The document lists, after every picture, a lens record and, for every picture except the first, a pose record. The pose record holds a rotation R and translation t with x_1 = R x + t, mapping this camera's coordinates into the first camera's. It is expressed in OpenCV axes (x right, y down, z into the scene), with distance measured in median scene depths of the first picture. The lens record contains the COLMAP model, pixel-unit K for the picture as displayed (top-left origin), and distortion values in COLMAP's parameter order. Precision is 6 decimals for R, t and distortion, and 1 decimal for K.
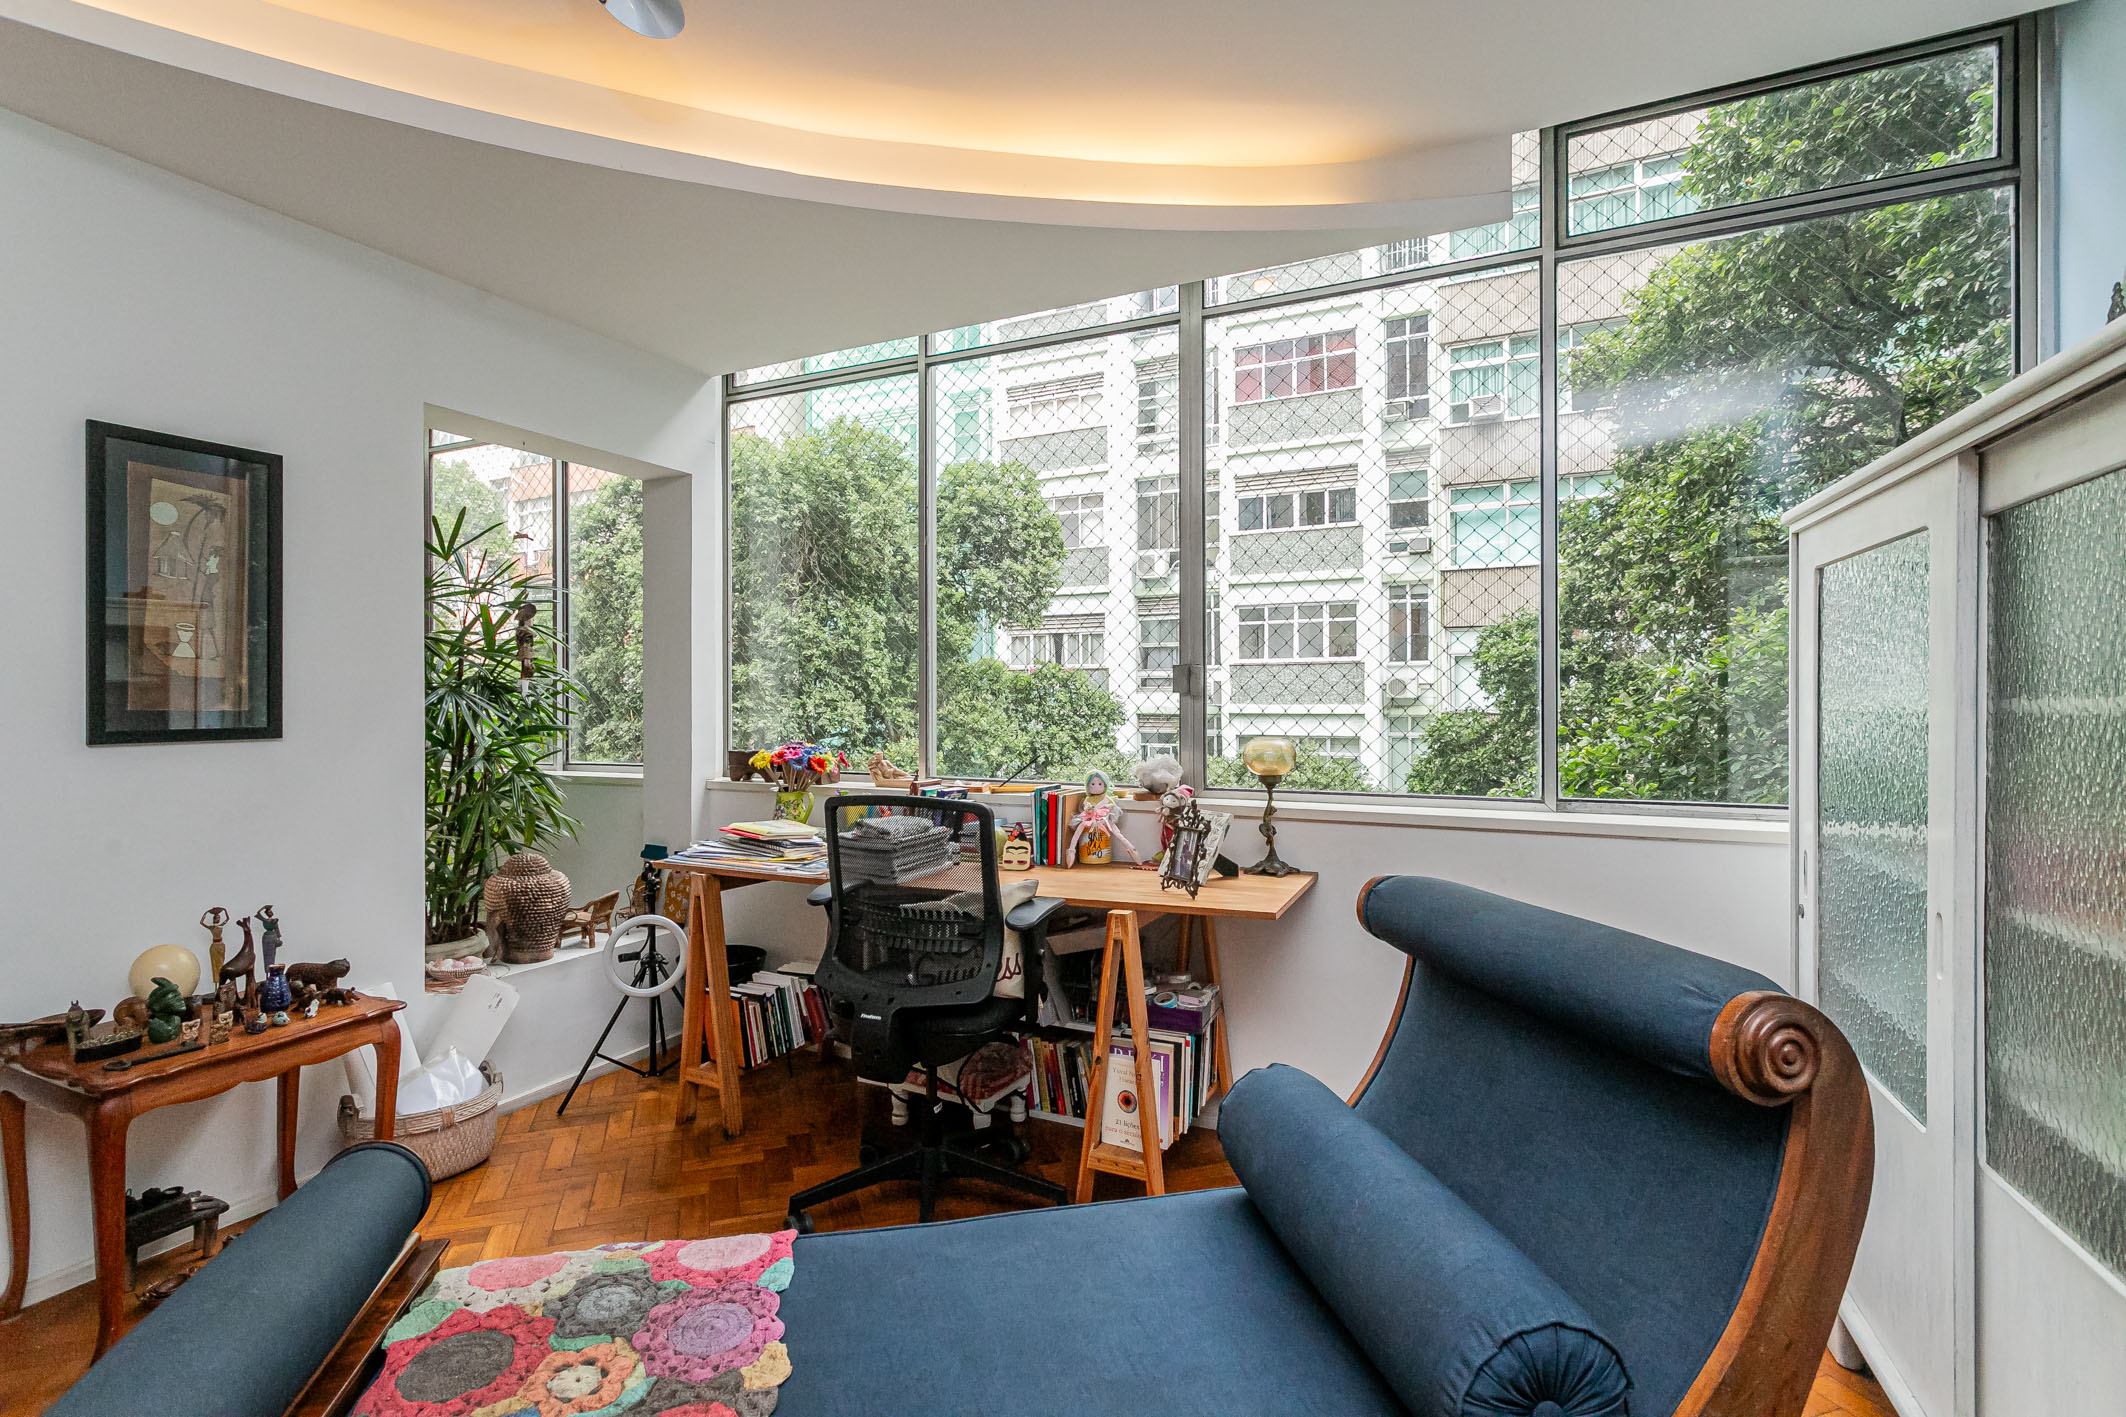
lens RADIAL K [[1008.6, 0, 1061.0], [0, 1008.6, 694.9], [0, 0, 1]] dist [-0.002275, 0.004480]
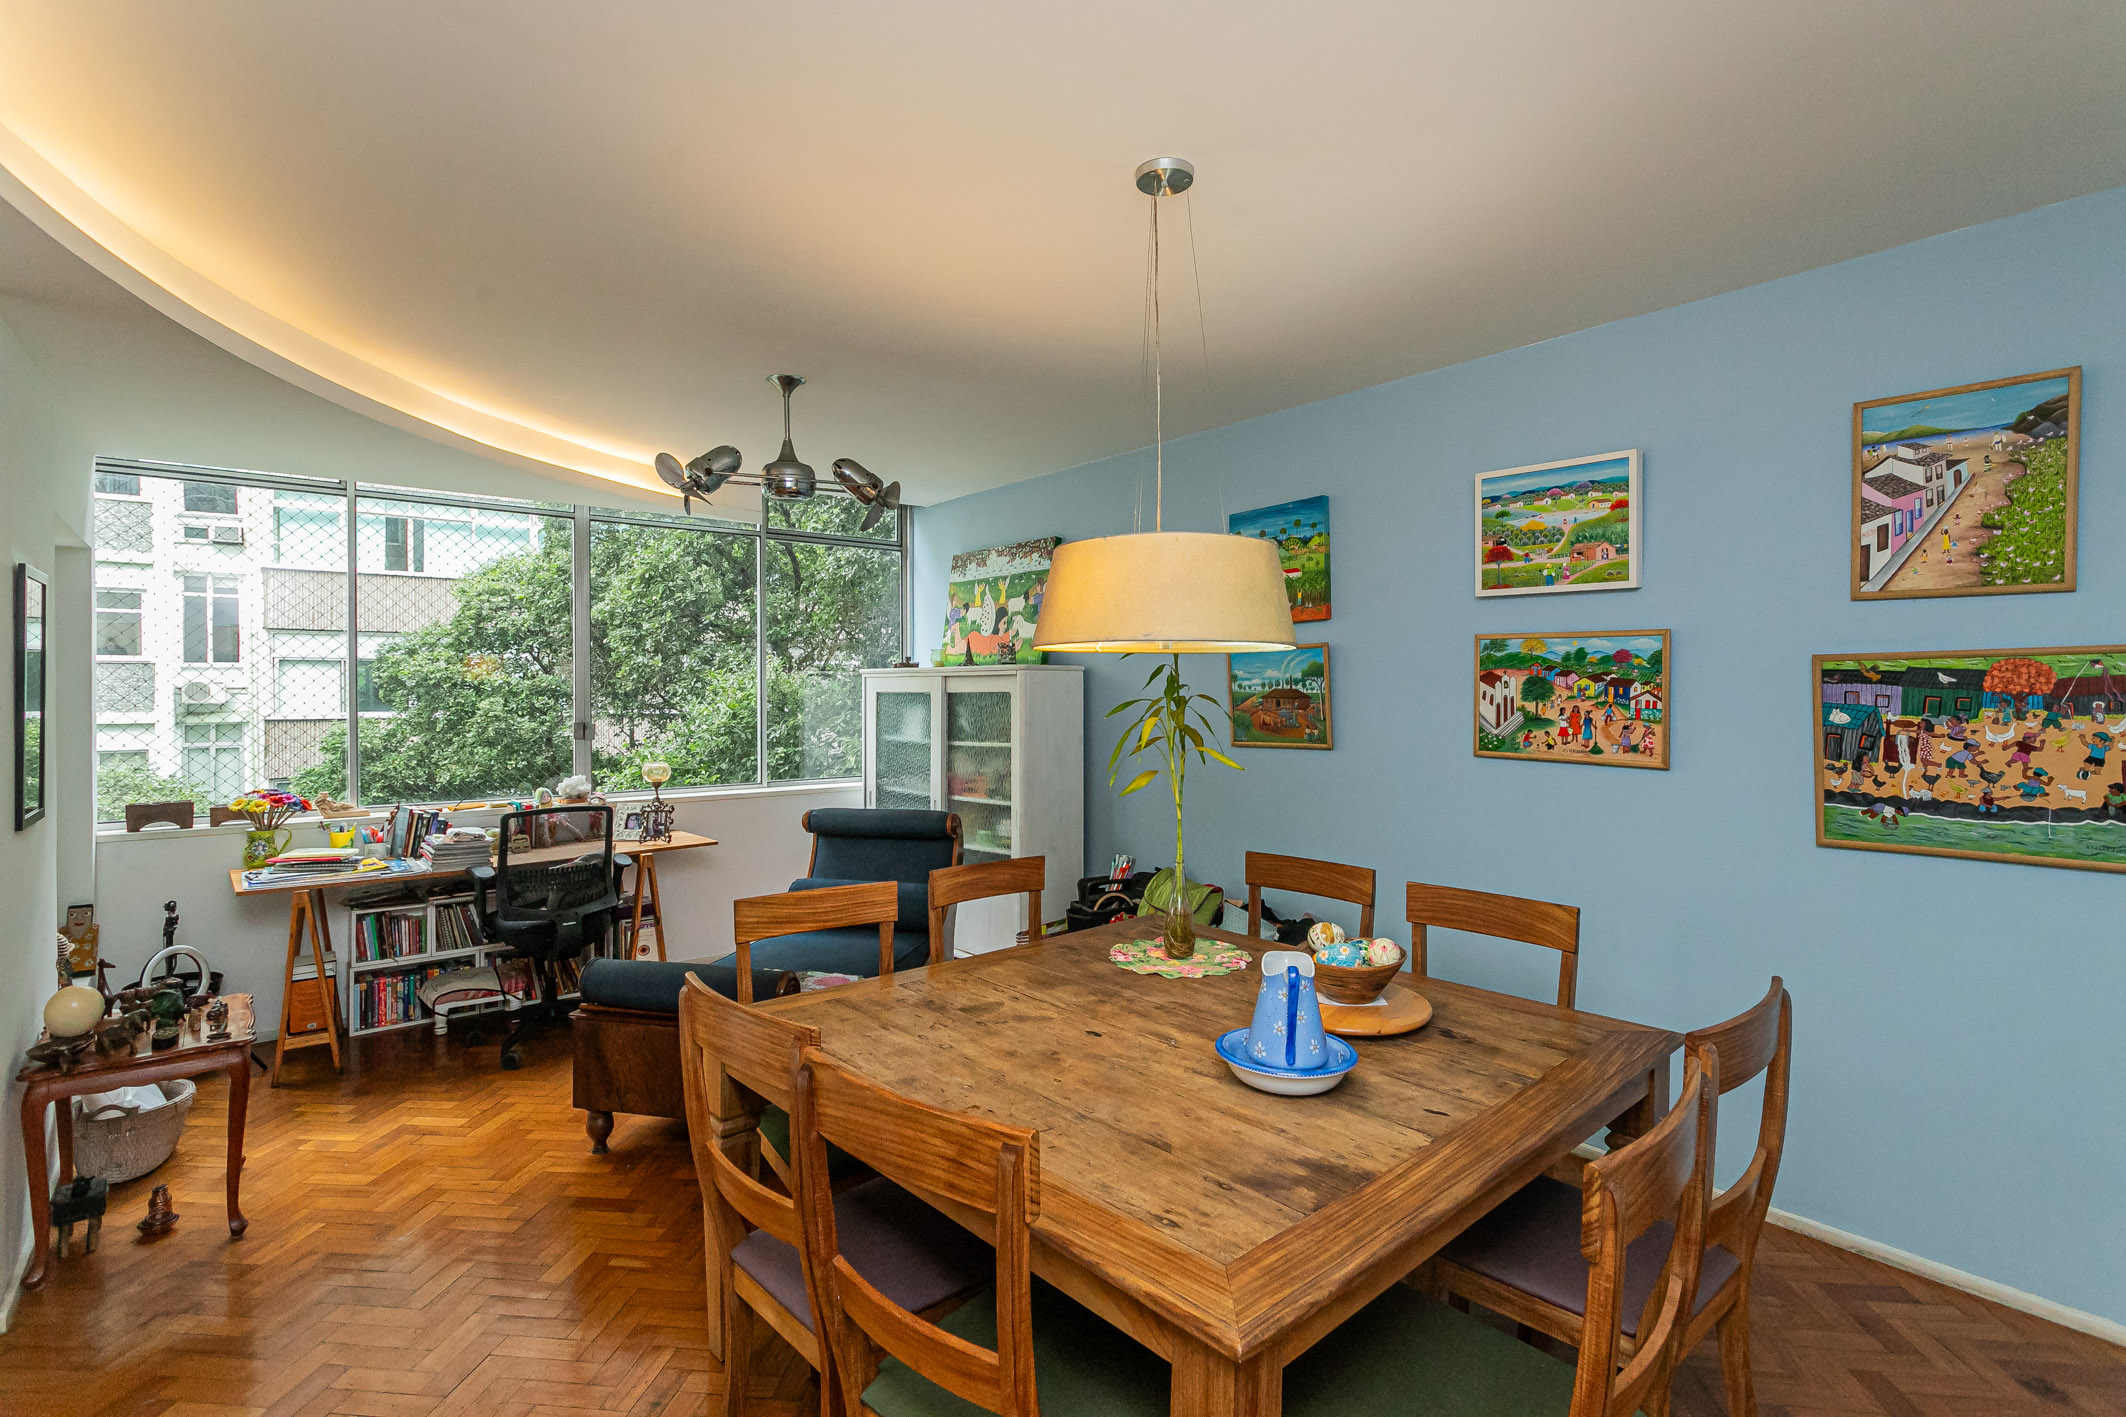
lens RADIAL K [[1008.6, 0, 1061.0], [0, 1008.6, 694.9], [0, 0, 1]] dist [-0.002275, 0.004480]
pose [[0.430006, -0.003485, 0.902820, -0.486600], [-0.002855, 0.999982, 0.005220, -0.040680], [-0.902822, -0.004823, 0.429988, -0.221096]]
